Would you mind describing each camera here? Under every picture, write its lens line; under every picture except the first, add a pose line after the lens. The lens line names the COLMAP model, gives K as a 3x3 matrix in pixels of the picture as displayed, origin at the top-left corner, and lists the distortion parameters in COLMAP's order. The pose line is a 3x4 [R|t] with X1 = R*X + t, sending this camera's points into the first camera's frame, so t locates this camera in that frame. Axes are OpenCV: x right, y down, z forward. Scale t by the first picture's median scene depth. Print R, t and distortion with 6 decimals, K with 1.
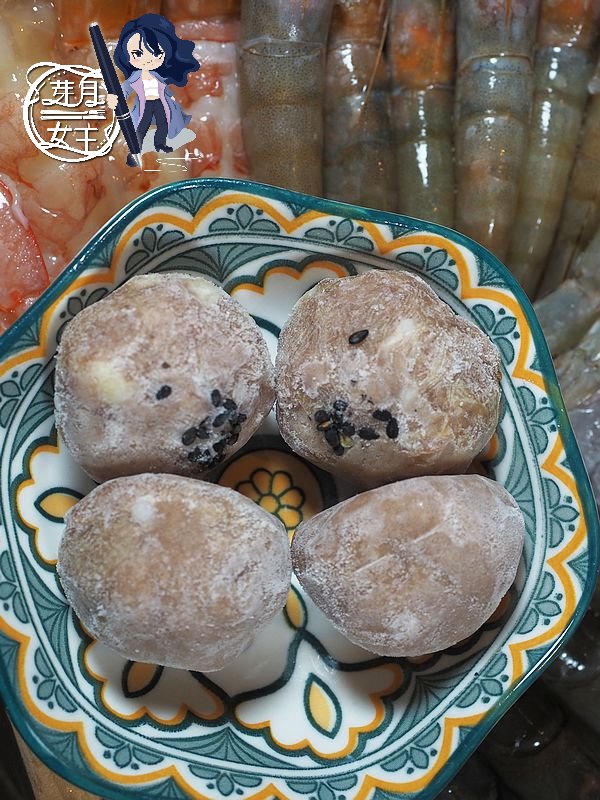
lens RADIAL K [[1519.0, 0, 303.6], [0, 1519.0, 405.2], [0, 0, 1]] dist [0.013191, 0.000000]
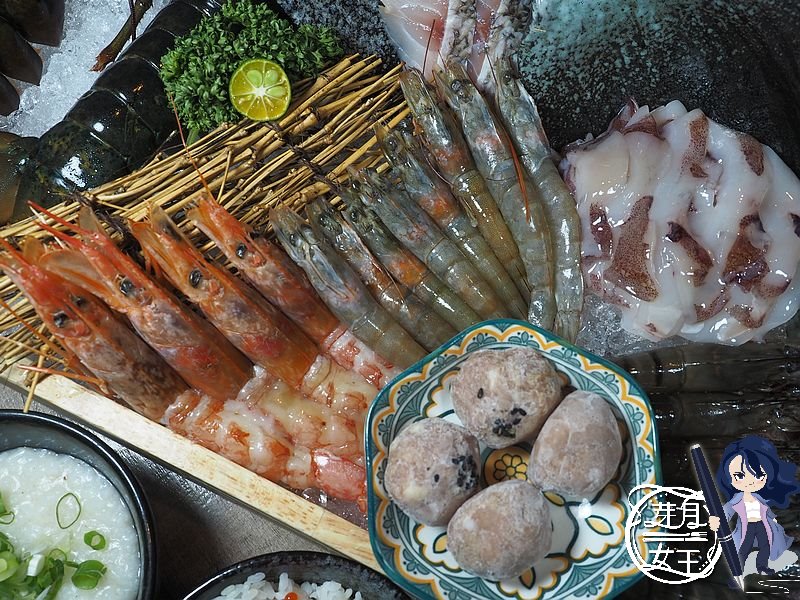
lens RADIAL K [[763.7, 0, 397.2], [0, 763.7, 300.8], [0, 0, 1]] dist [0.014408, 0.000000]
pose [[0.686631, -0.725107, -0.052517, 0.103687], [0.712624, 0.685586, -0.148791, -0.055631], [0.143895, 0.064740, 0.987473, -0.101032]]
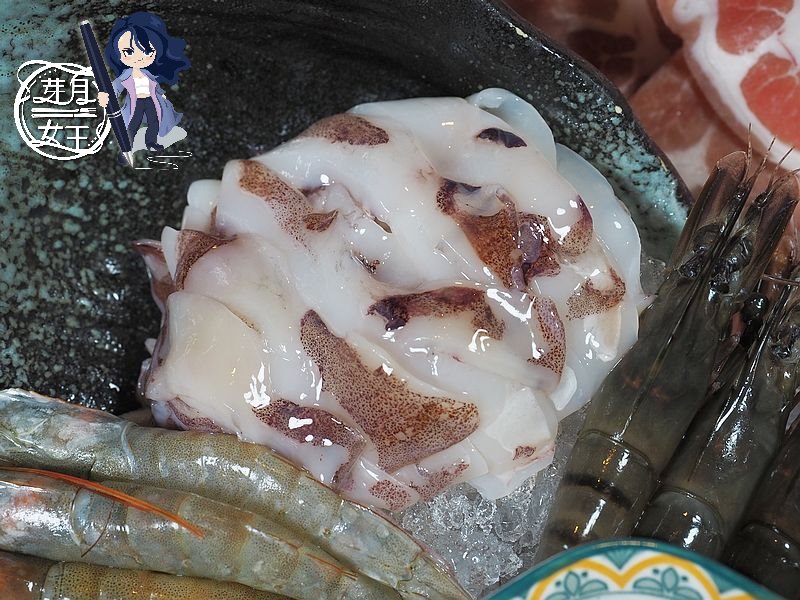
lens RADIAL K [[1200.5, 0, 397.4], [0, 1200.5, 301.2], [0, 0, 1]] dist [0.011228, 0.000000]
pose [[-0.225132, -0.931646, 0.285221, 0.146367], [0.974105, -0.221491, 0.045406, -0.035045], [0.020871, 0.288057, 0.957386, 0.192645]]
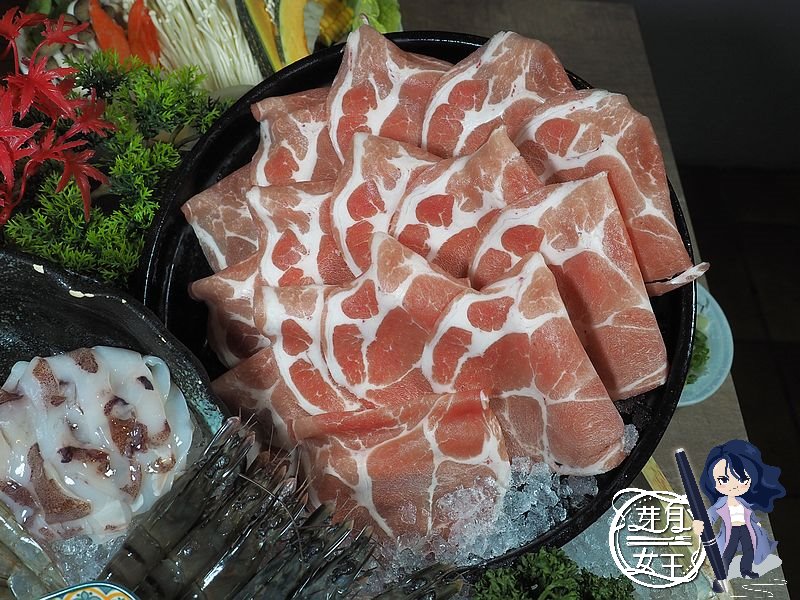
lens RADIAL K [[806.3, 0, 400.5], [0, 806.3, 299.4], [0, 0, 1]] dist [0.004211, 0.000000]
pose [[-0.026281, -0.952450, 0.303559, 0.218650], [0.995792, 0.001725, 0.091622, 0.447002], [-0.087789, 0.304690, 0.948397, -0.379259]]
